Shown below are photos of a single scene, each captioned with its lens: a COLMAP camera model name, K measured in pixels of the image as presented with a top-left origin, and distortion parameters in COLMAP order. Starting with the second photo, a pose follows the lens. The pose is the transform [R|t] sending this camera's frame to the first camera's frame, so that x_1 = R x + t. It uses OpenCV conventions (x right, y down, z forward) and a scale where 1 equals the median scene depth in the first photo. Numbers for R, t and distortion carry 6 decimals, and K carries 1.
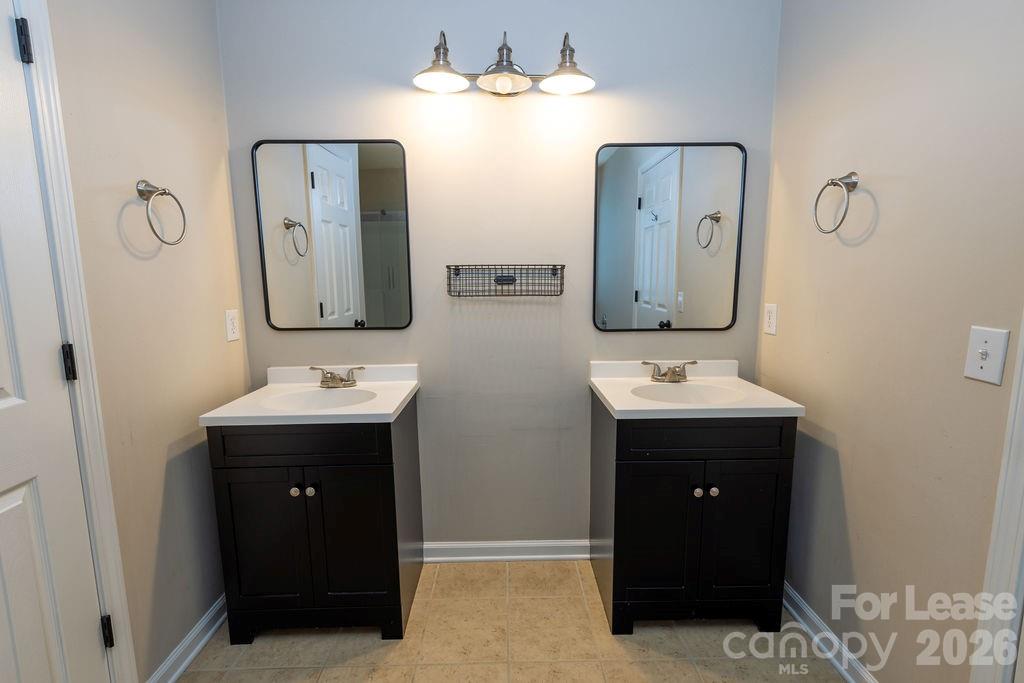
lens RADIAL K [[458.2, 0, 511.4], [0, 458.2, 338.2], [0, 0, 1]] dist [-0.001570, 0.000171]
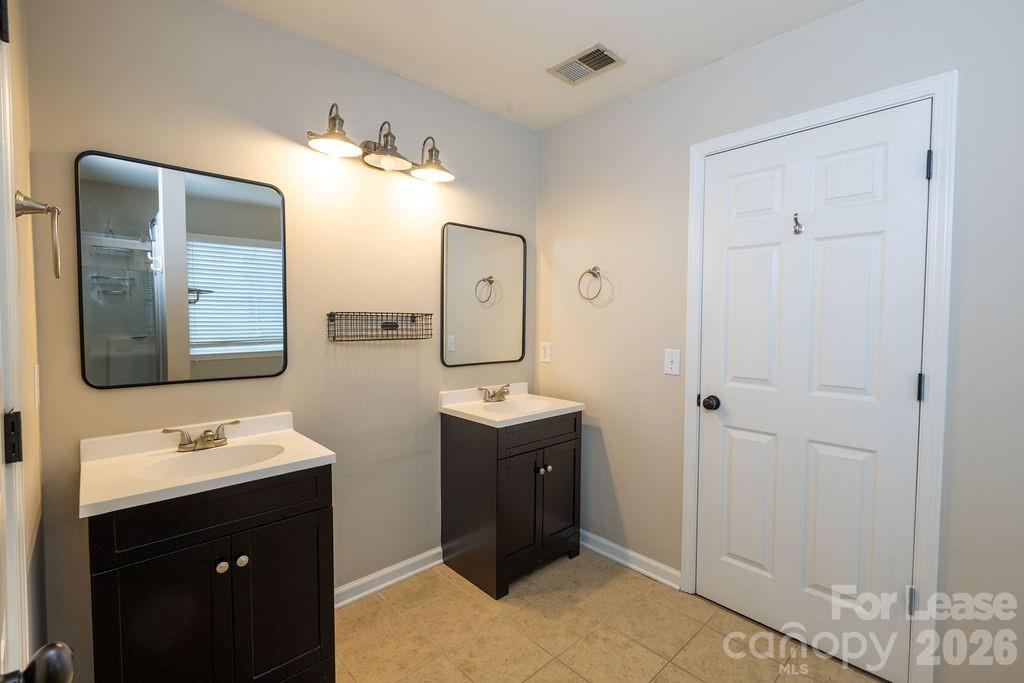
lens RADIAL K [[458.2, 0, 511.4], [0, 458.2, 338.2], [0, 0, 1]] dist [-0.001570, 0.000171]
pose [[0.735343, -0.013332, 0.677564, -0.565485], [0.079972, 0.994528, -0.067223, 0.005032], [-0.672960, 0.103618, 0.732385, -0.041427]]
